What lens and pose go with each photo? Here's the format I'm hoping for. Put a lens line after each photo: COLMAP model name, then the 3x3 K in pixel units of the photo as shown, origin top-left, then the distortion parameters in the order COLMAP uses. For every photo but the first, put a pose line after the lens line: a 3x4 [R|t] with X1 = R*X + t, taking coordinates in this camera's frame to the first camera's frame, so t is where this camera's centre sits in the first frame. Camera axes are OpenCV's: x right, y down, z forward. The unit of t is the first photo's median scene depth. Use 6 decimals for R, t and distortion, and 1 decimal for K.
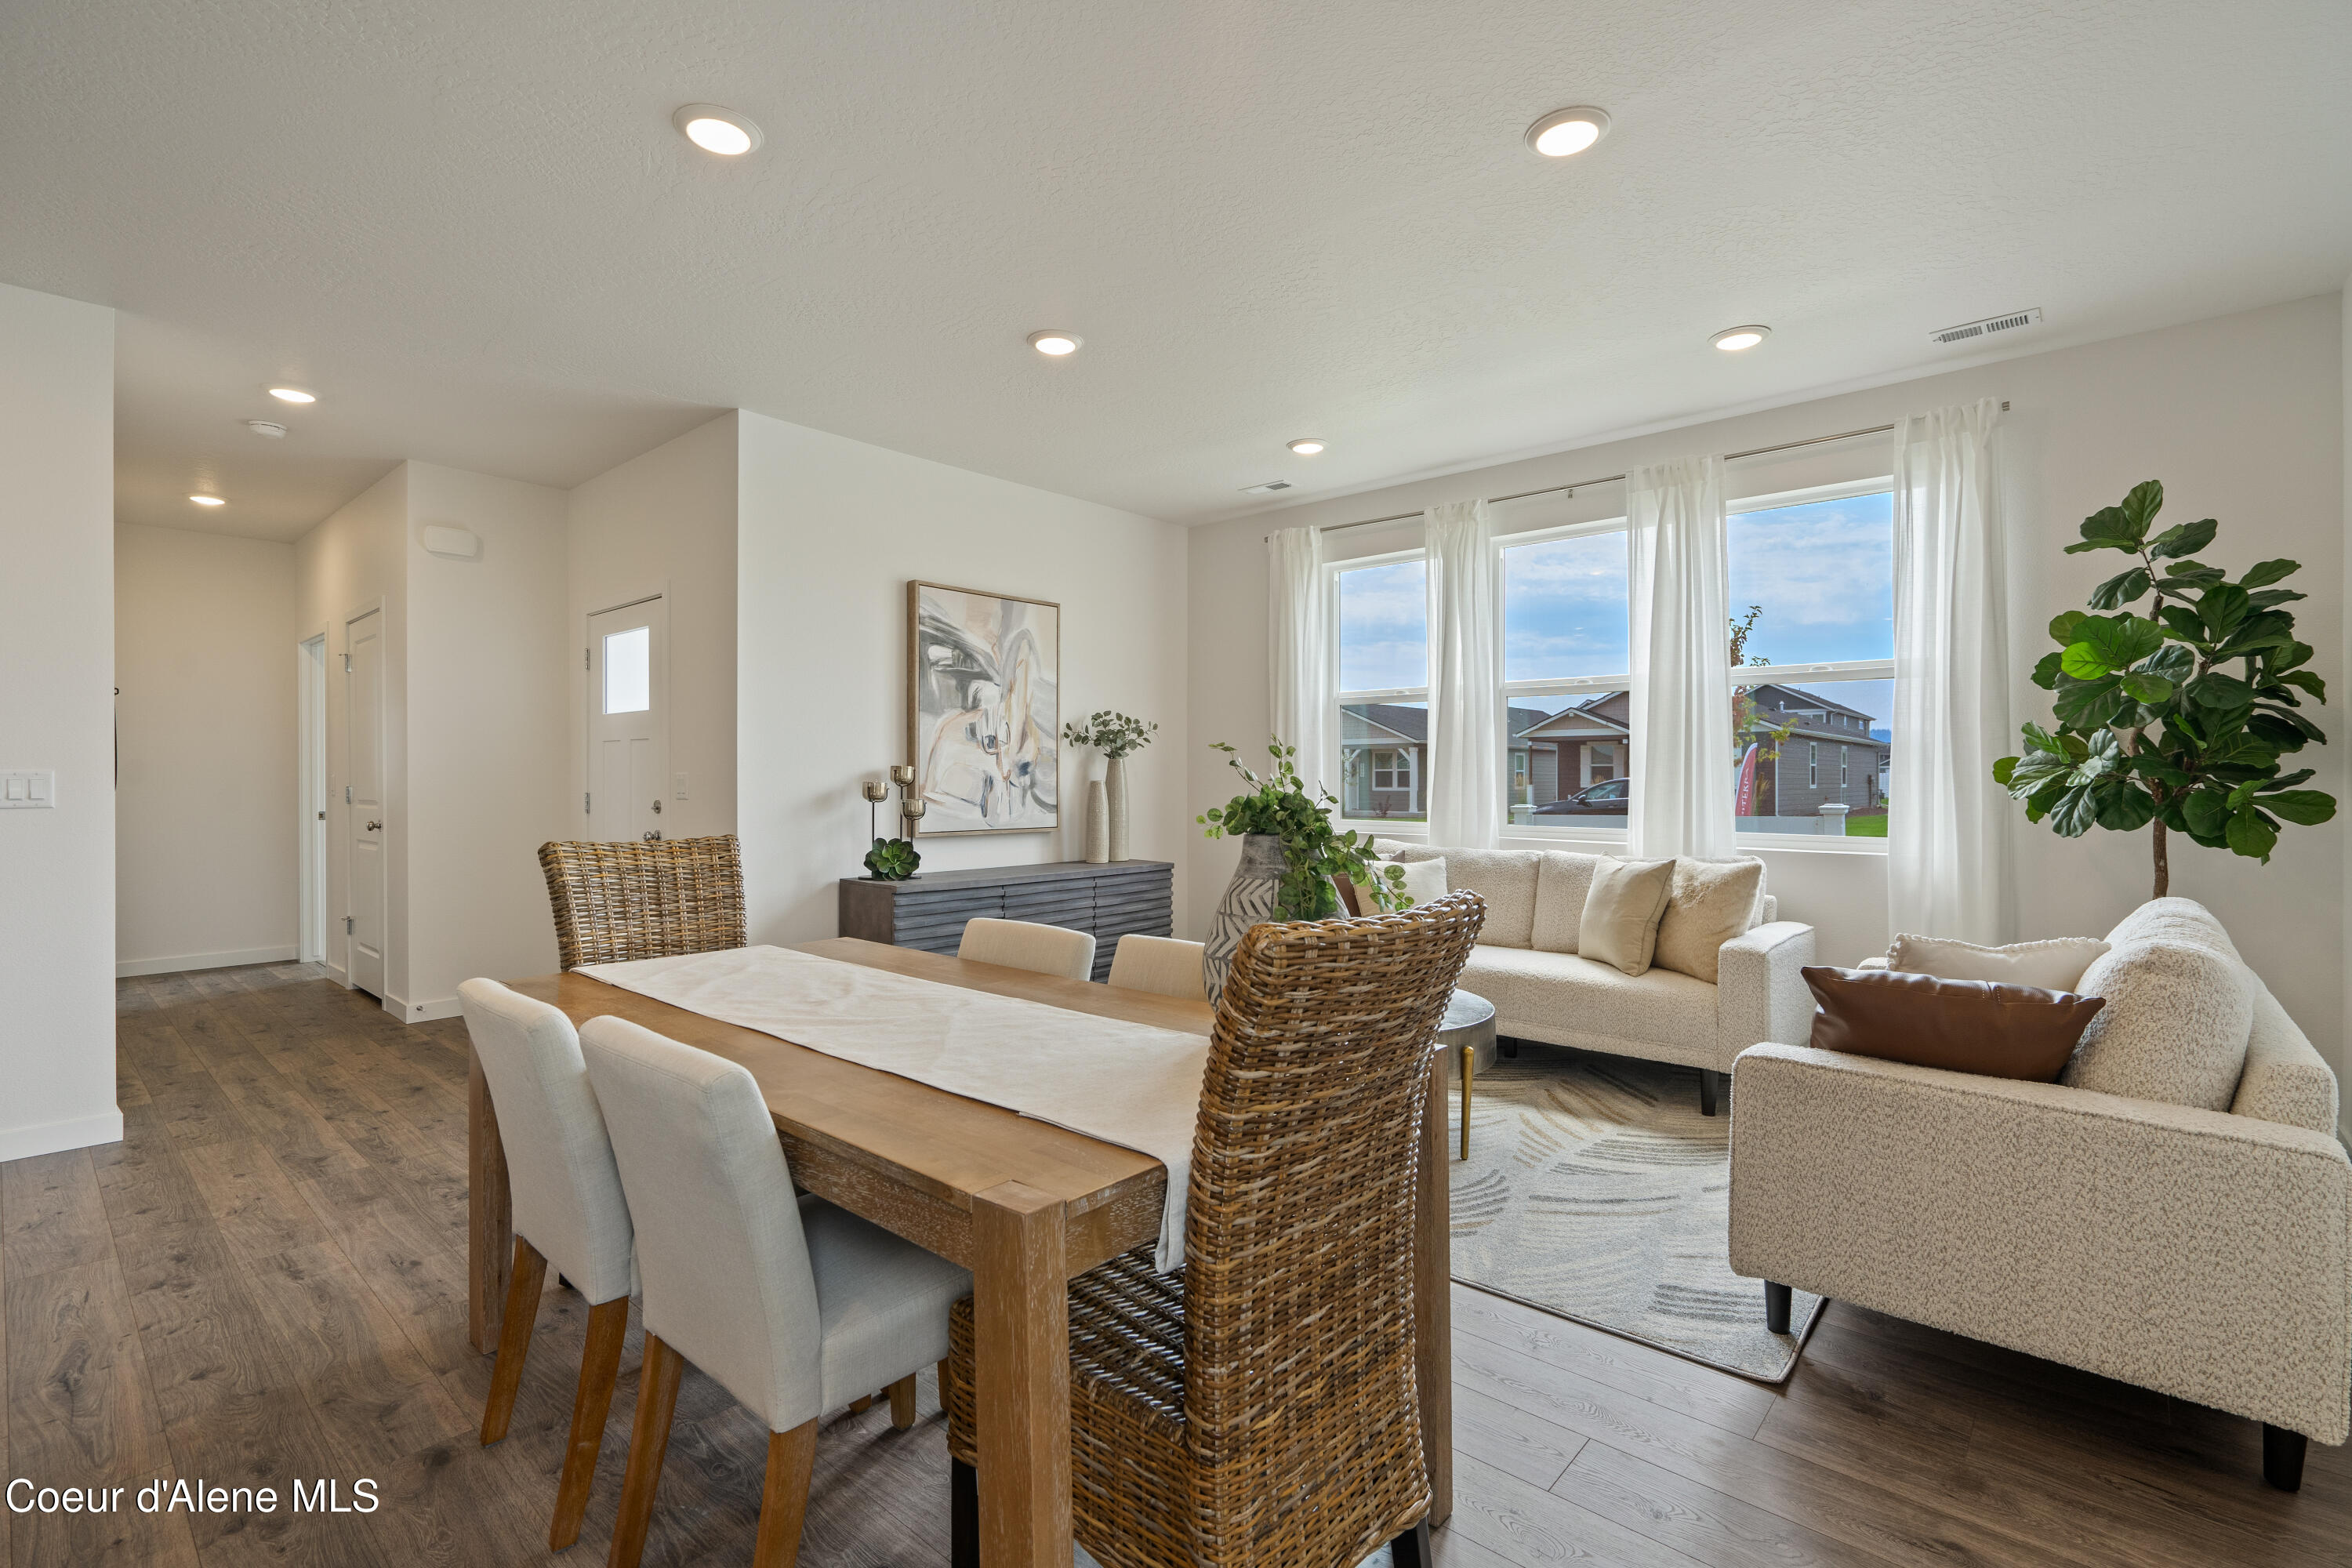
lens RADIAL K [[1059.6, 0, 1181.9], [0, 1059.6, 781.9], [0, 0, 1]] dist [-0.006677, 0.002963]
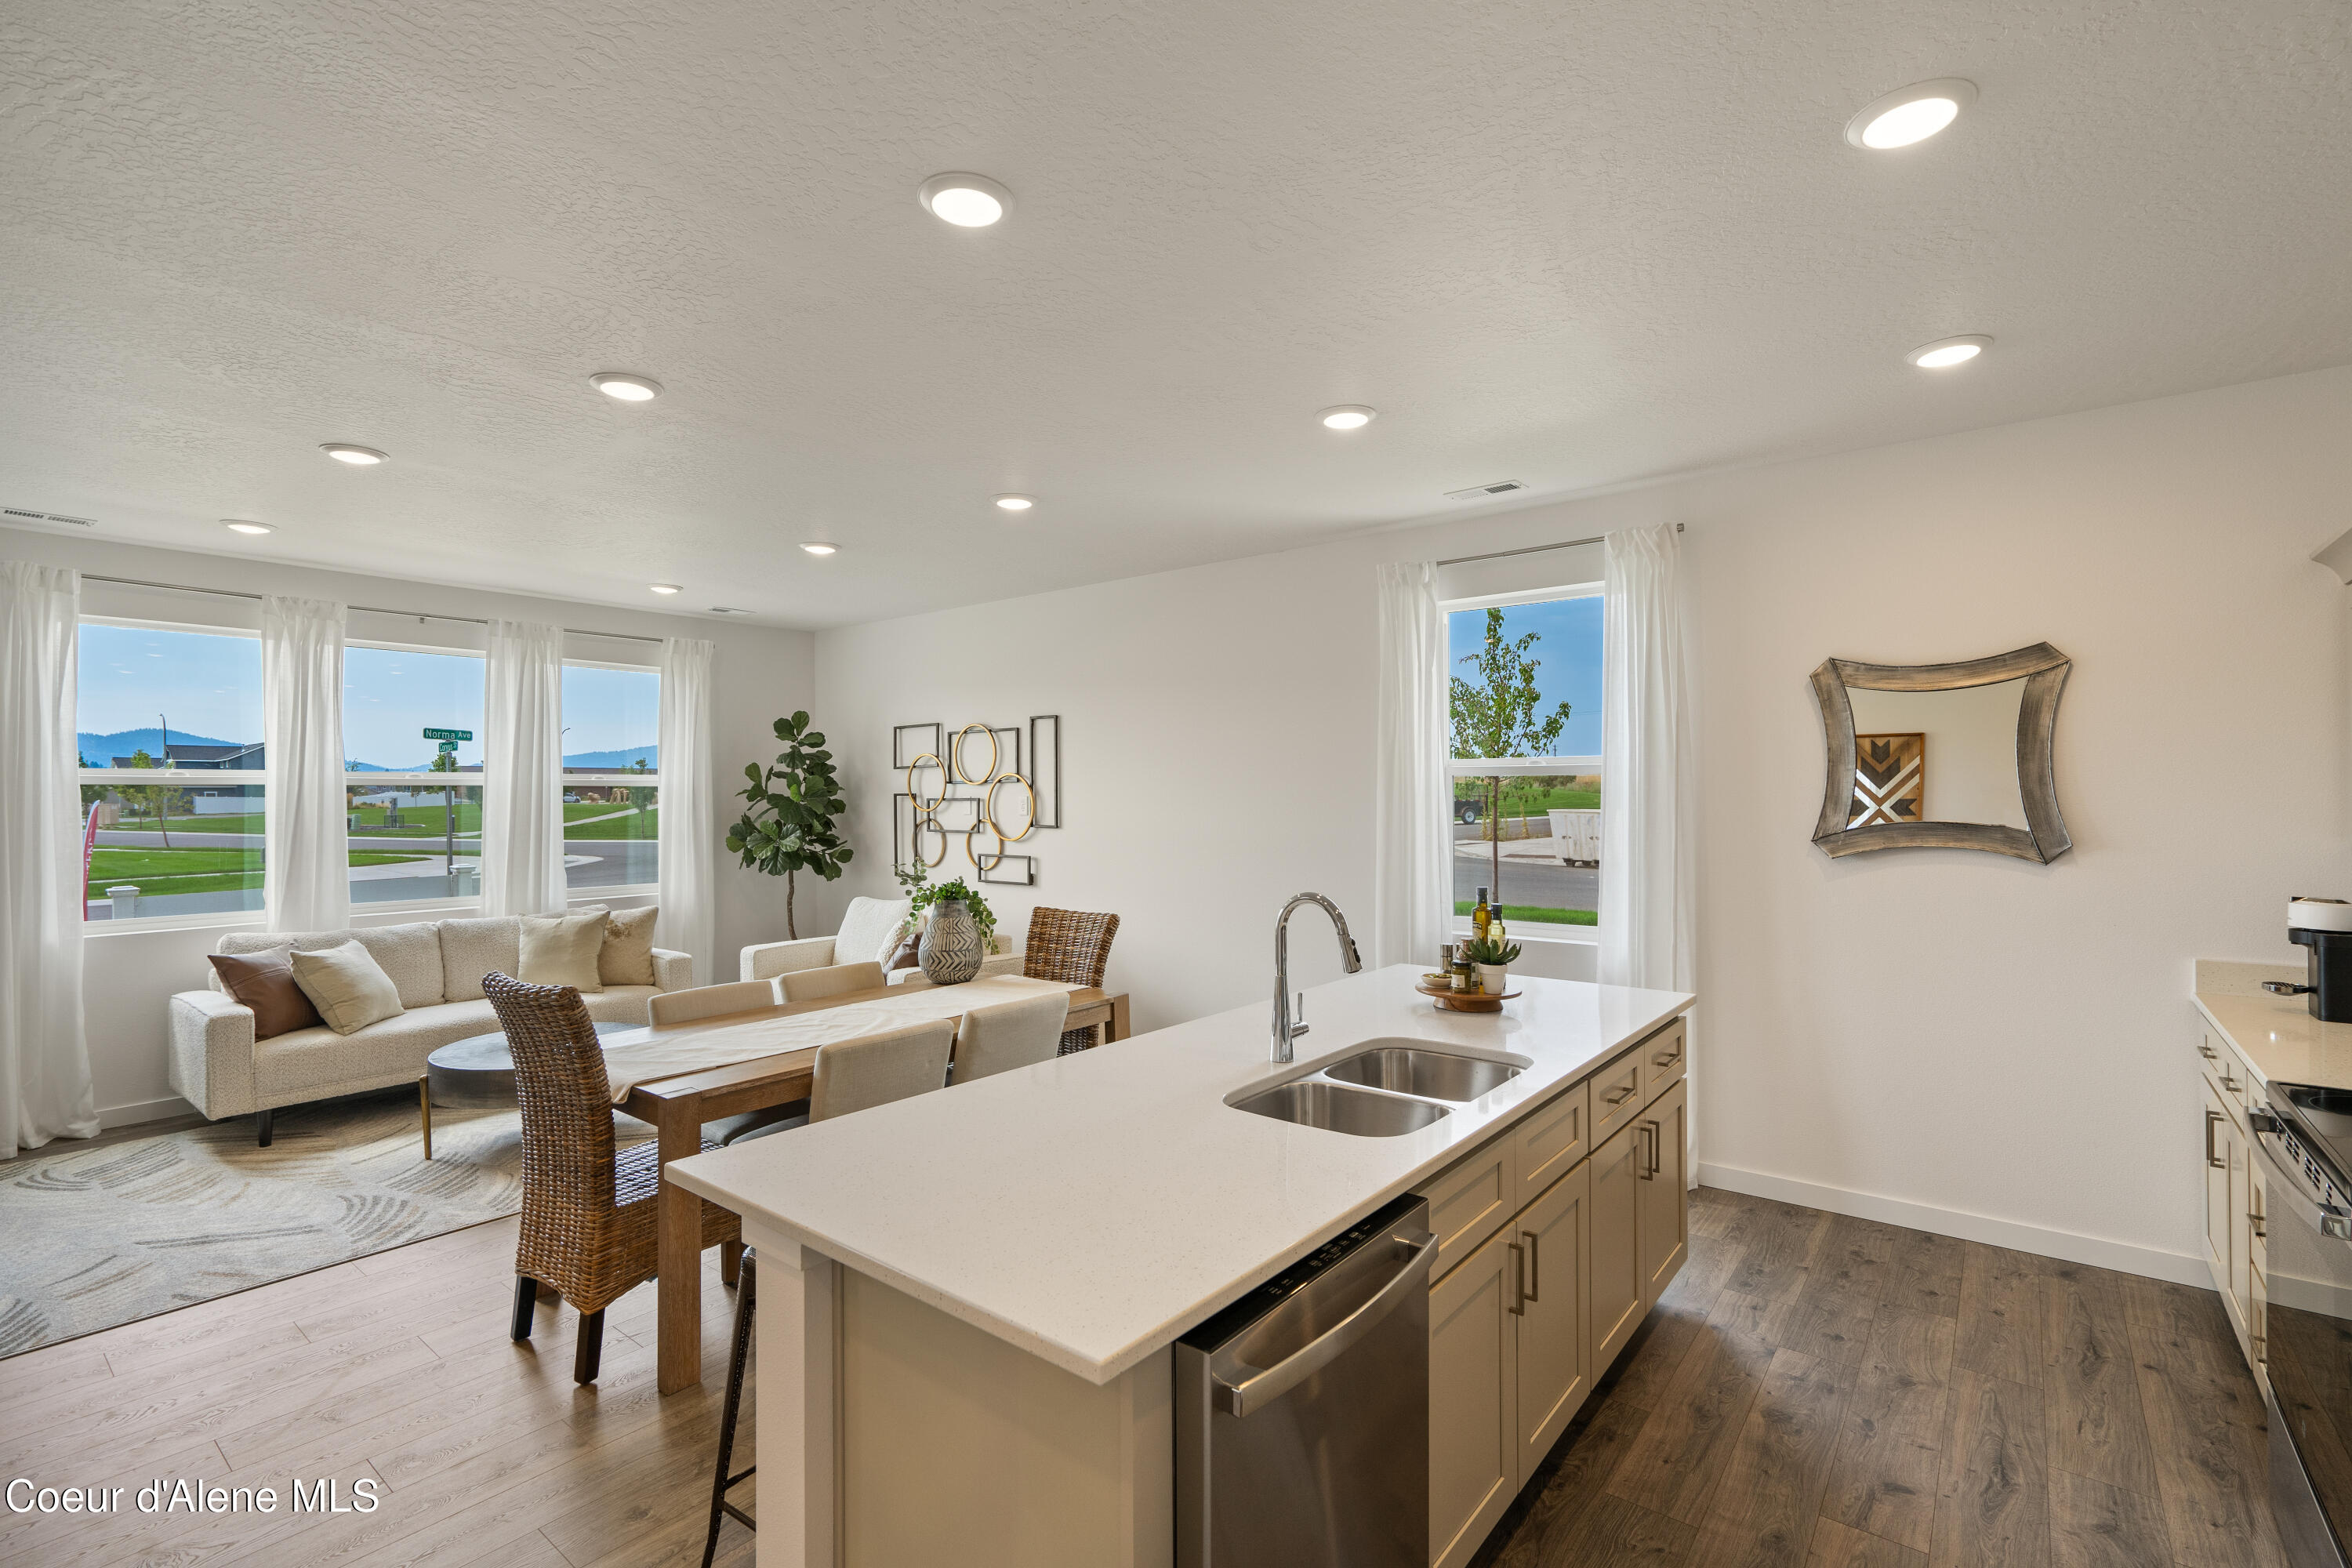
lens RADIAL K [[1059.6, 0, 1180.0], [0, 1059.6, 787.9], [0, 0, 1]] dist [-0.006677, 0.002963]
pose [[-0.048638, 0.006224, 0.998797, -0.911594], [0.009929, 0.999934, -0.005748, -0.071770], [-0.998767, 0.009637, -0.048696, 0.223911]]
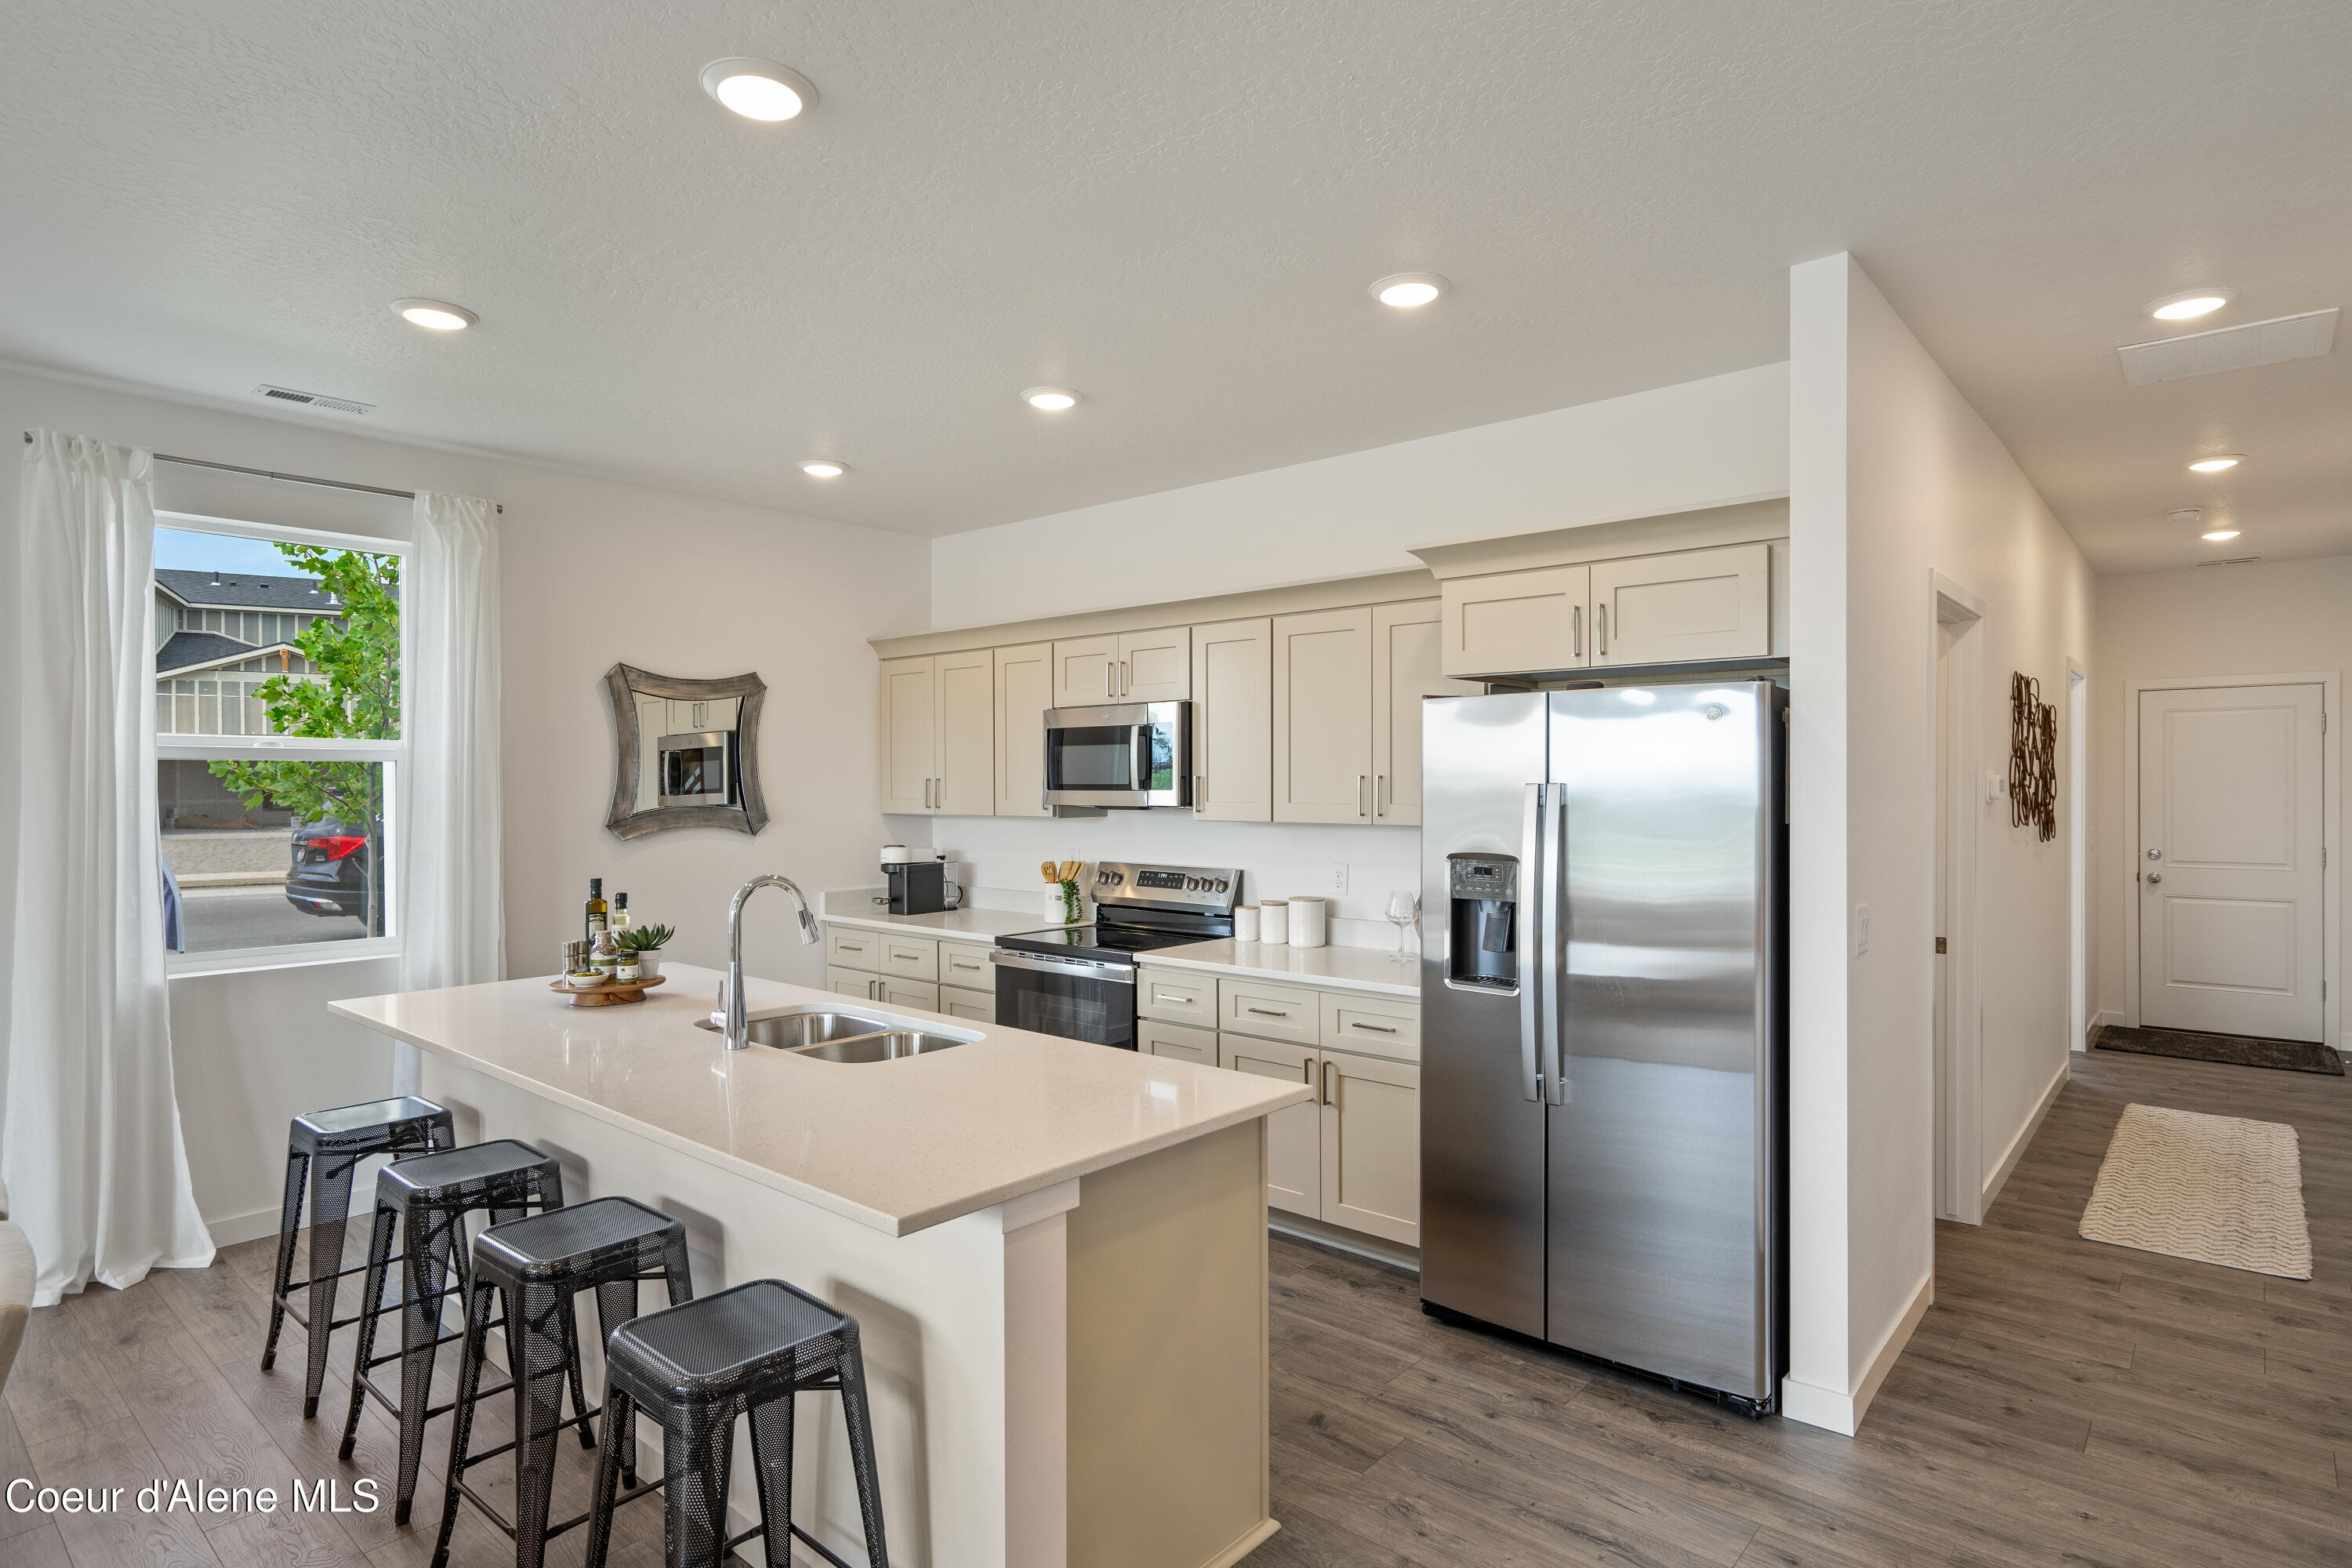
lens RADIAL K [[1232.1, 0, 1172.1], [0, 1232.1, 777.3], [0, 0, 1]] dist [0.002883, 0.002378]
pose [[-0.999991, 0.001029, -0.004000, -0.600404], [0.001030, 0.999999, -0.000288, -0.071239], [0.003999, -0.000292, -0.999992, 0.756711]]
